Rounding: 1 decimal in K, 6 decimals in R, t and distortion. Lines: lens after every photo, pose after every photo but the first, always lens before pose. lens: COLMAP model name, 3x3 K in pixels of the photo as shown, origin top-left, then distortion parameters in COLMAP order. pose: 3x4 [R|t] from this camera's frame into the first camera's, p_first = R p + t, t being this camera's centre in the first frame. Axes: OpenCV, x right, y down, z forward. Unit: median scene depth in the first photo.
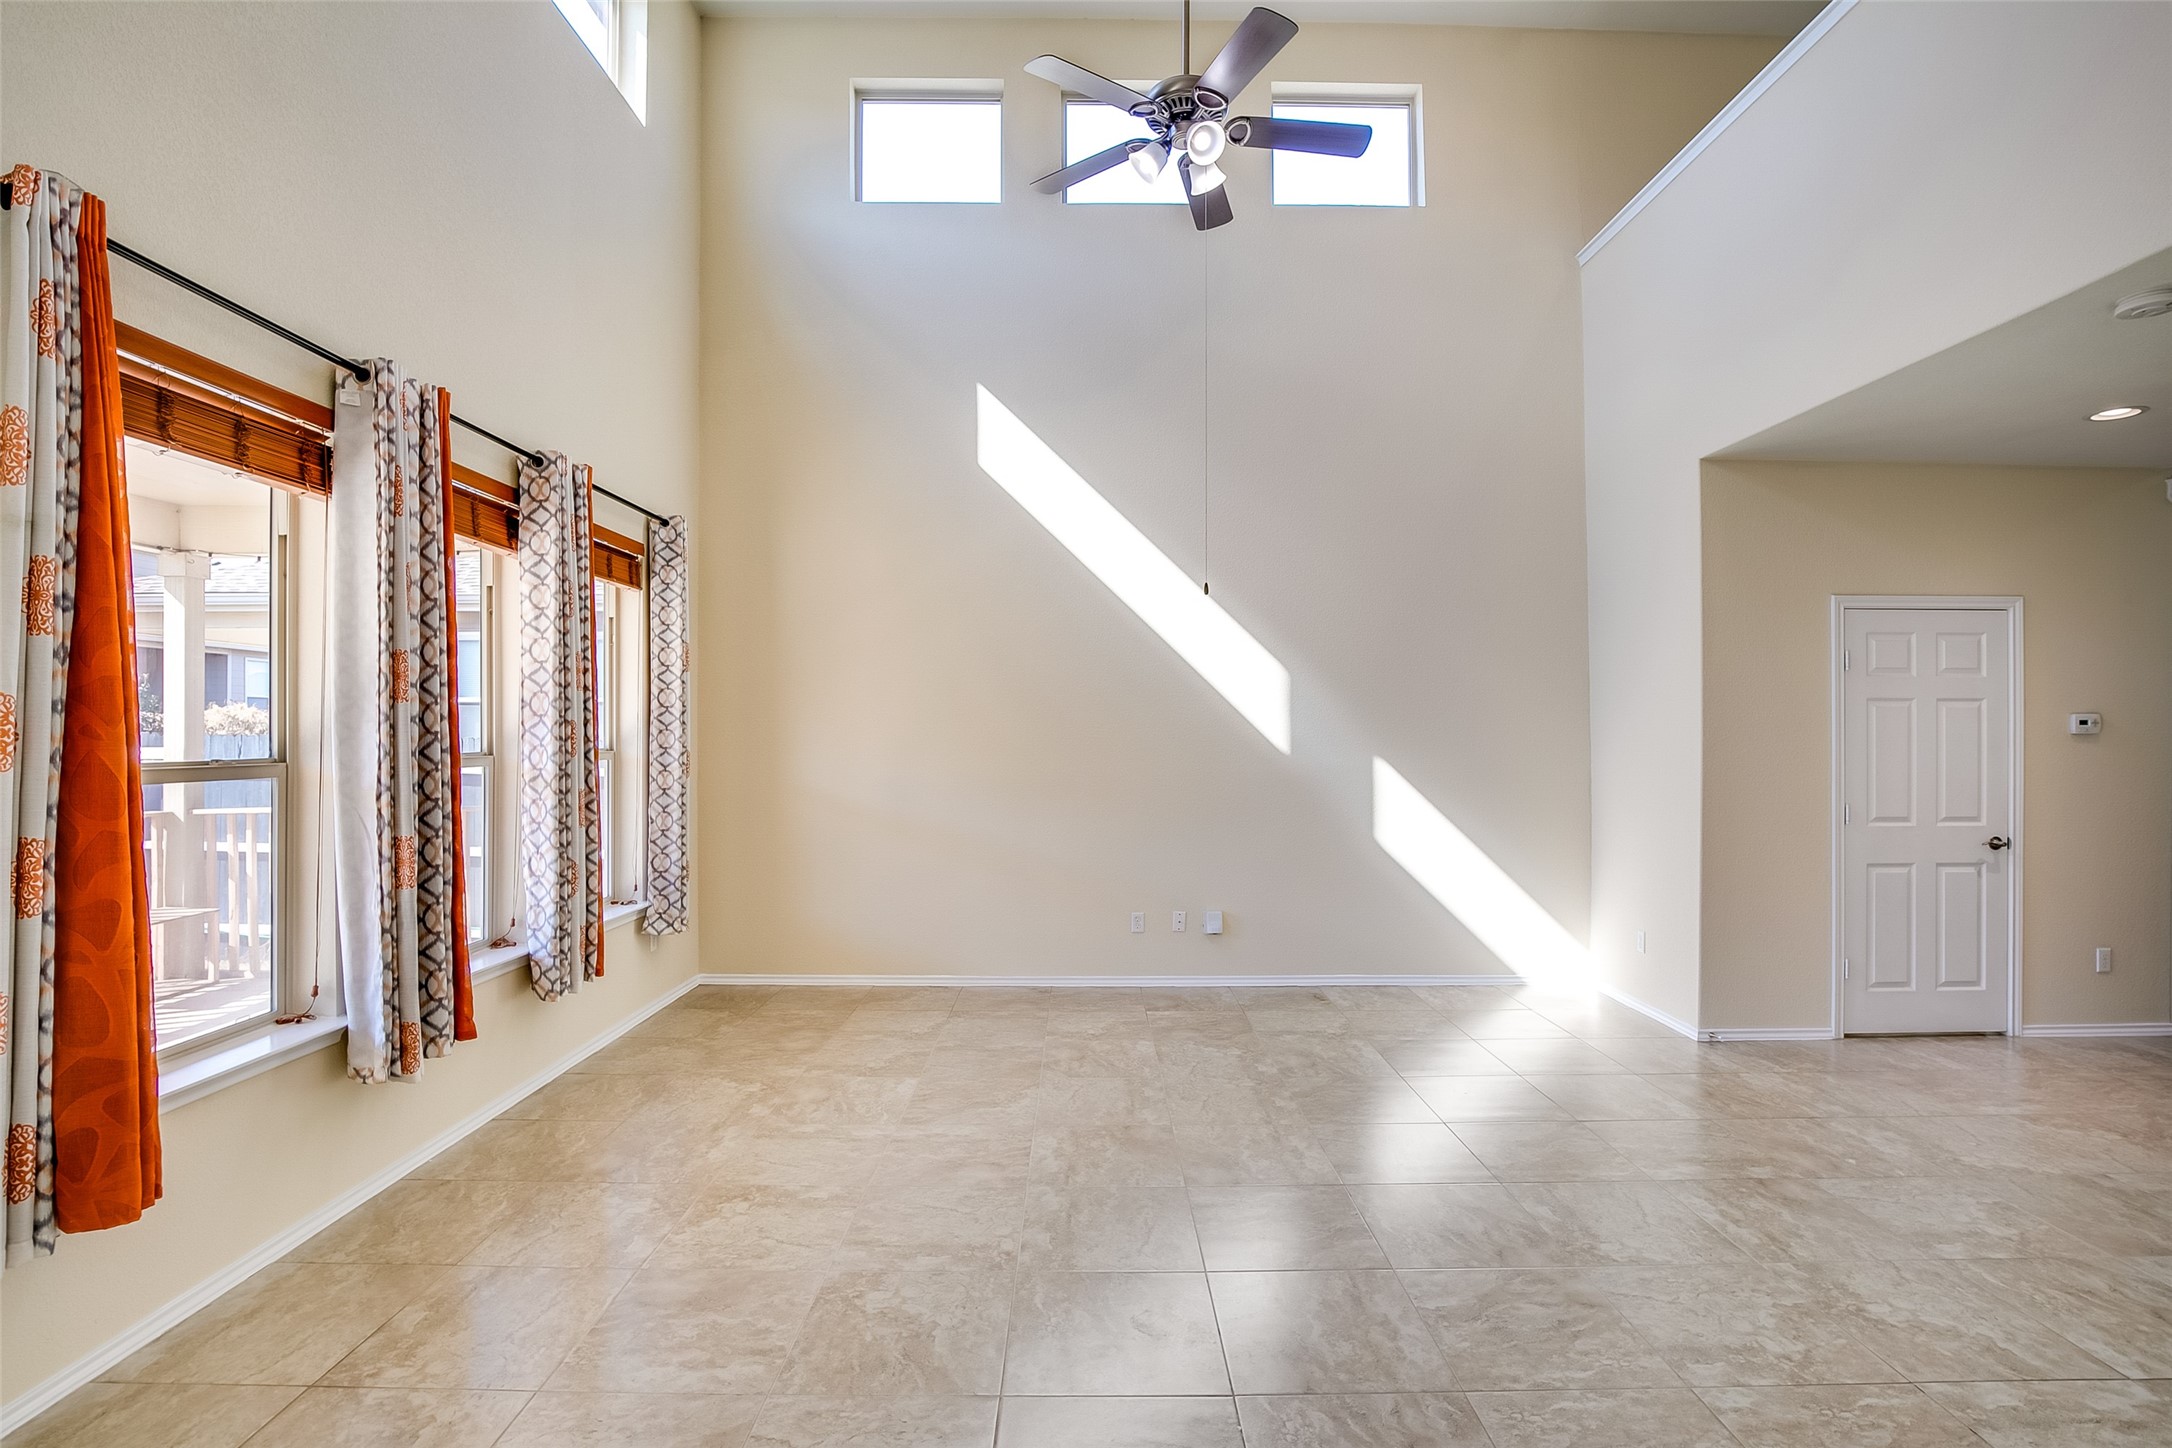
lens RADIAL K [[997.6, 0, 1086.0], [0, 997.6, 724.0], [0, 0, 1]] dist [-0.039660, 0.000676]
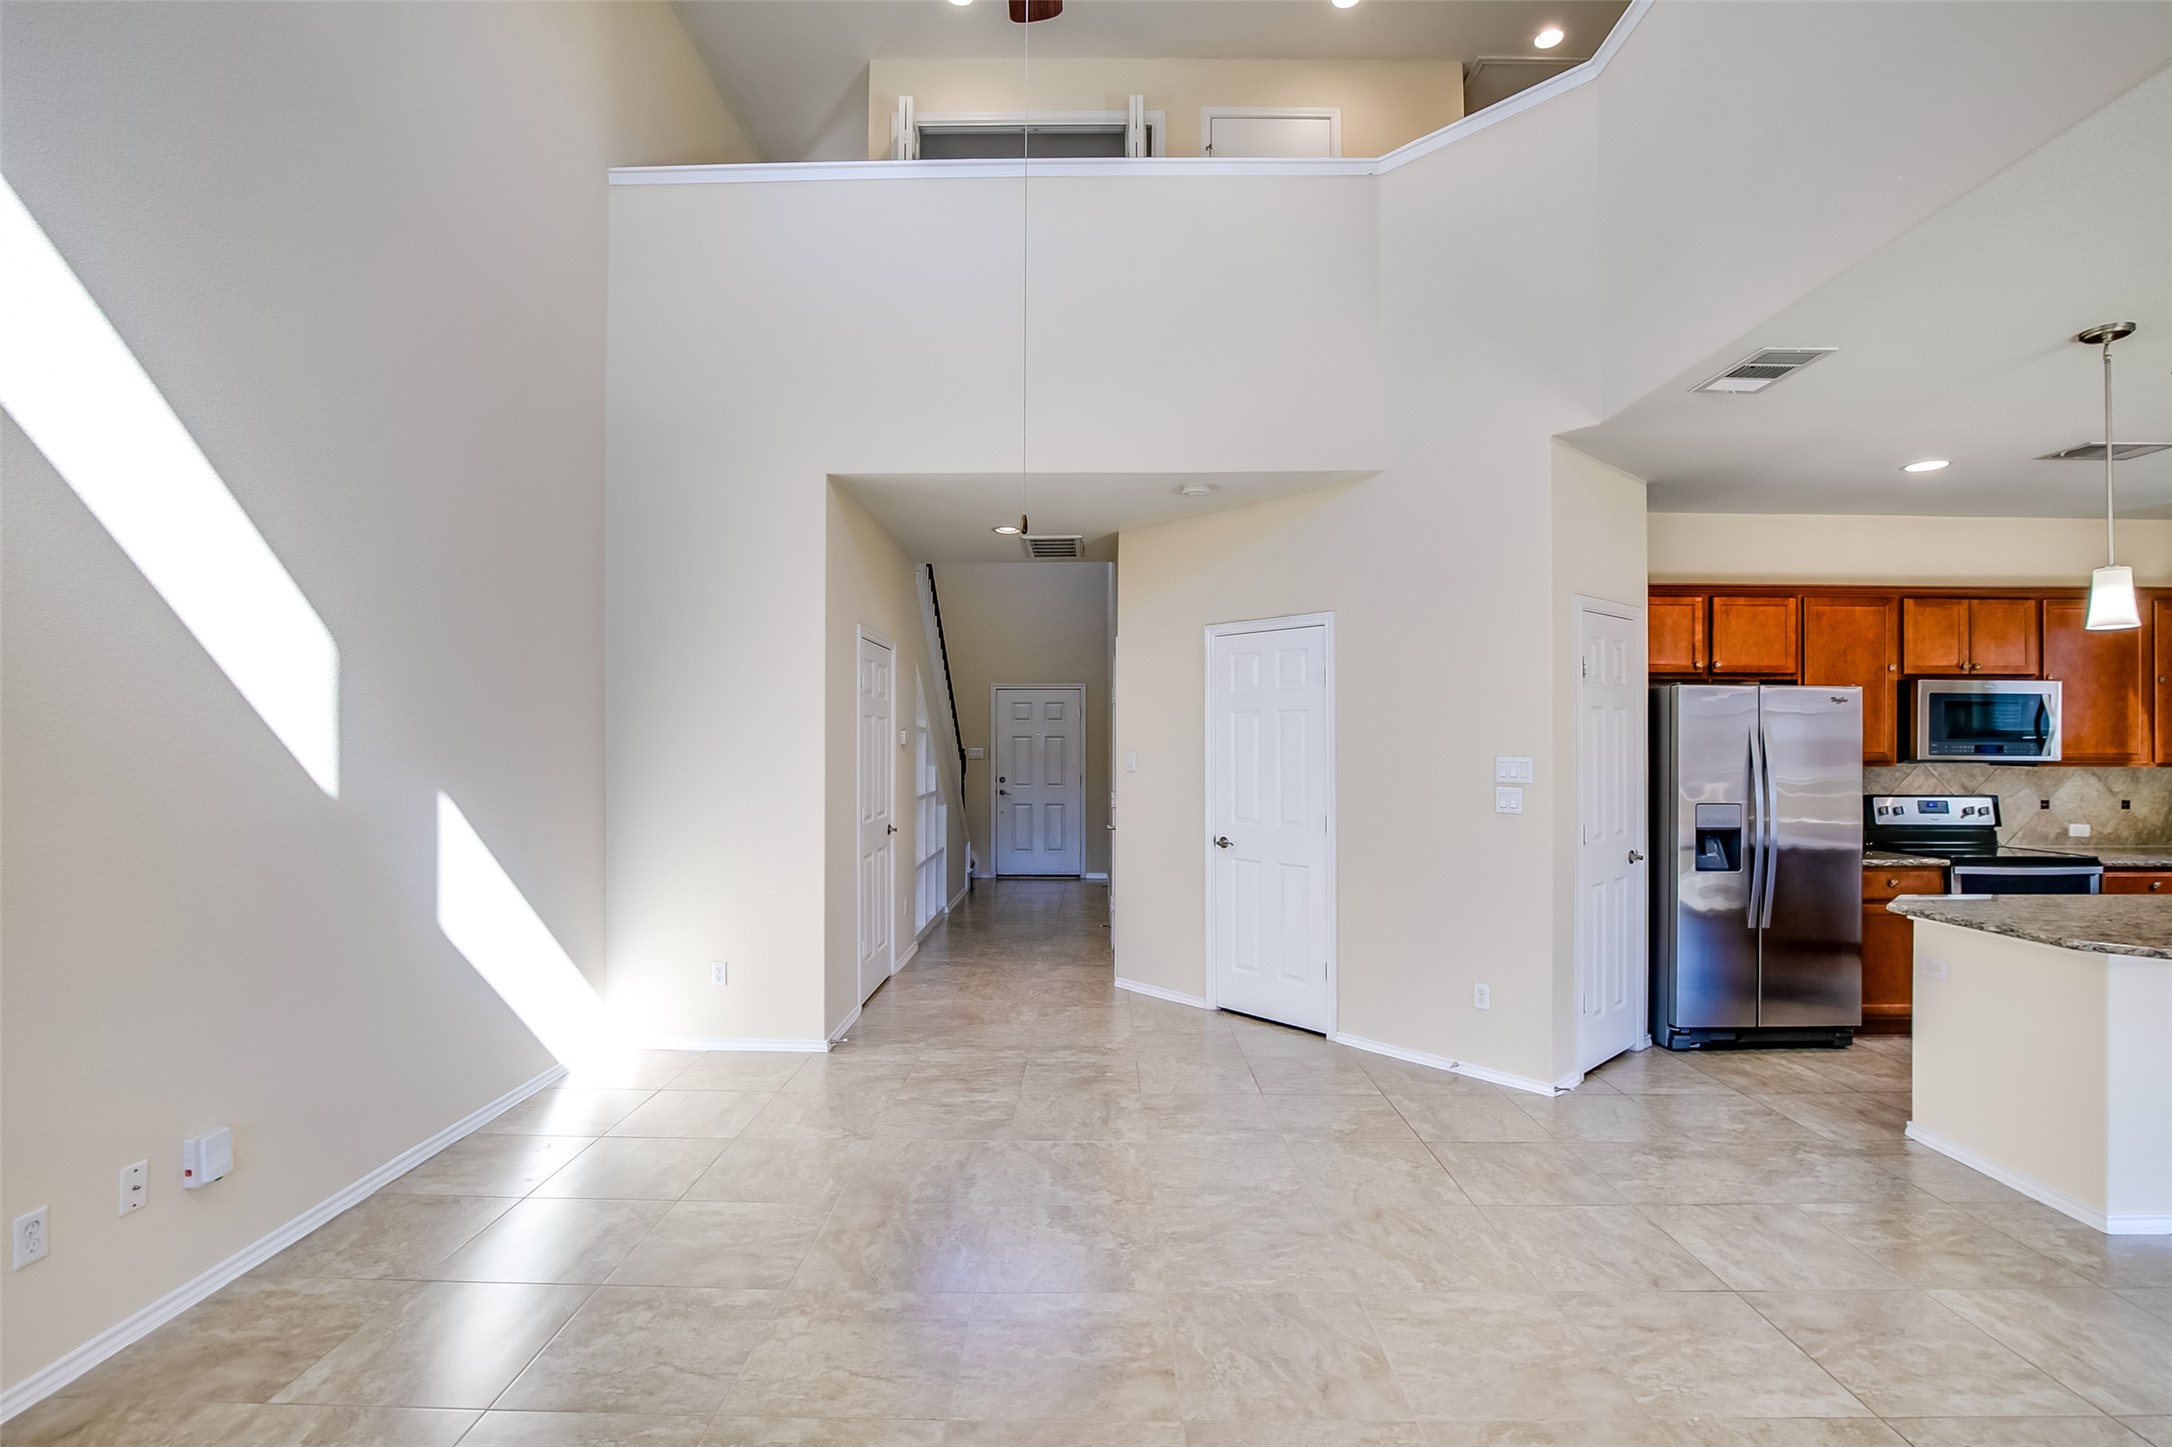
lens RADIAL K [[997.6, 0, 1086.0], [0, 997.6, 723.5], [0, 0, 1]] dist [-0.039660, 0.000676]
pose [[0.031157, 0.008535, 0.999478, -0.492404], [-0.000972, 0.999963, -0.008509, -0.008010], [-0.999514, -0.000706, 0.031164, 0.883987]]
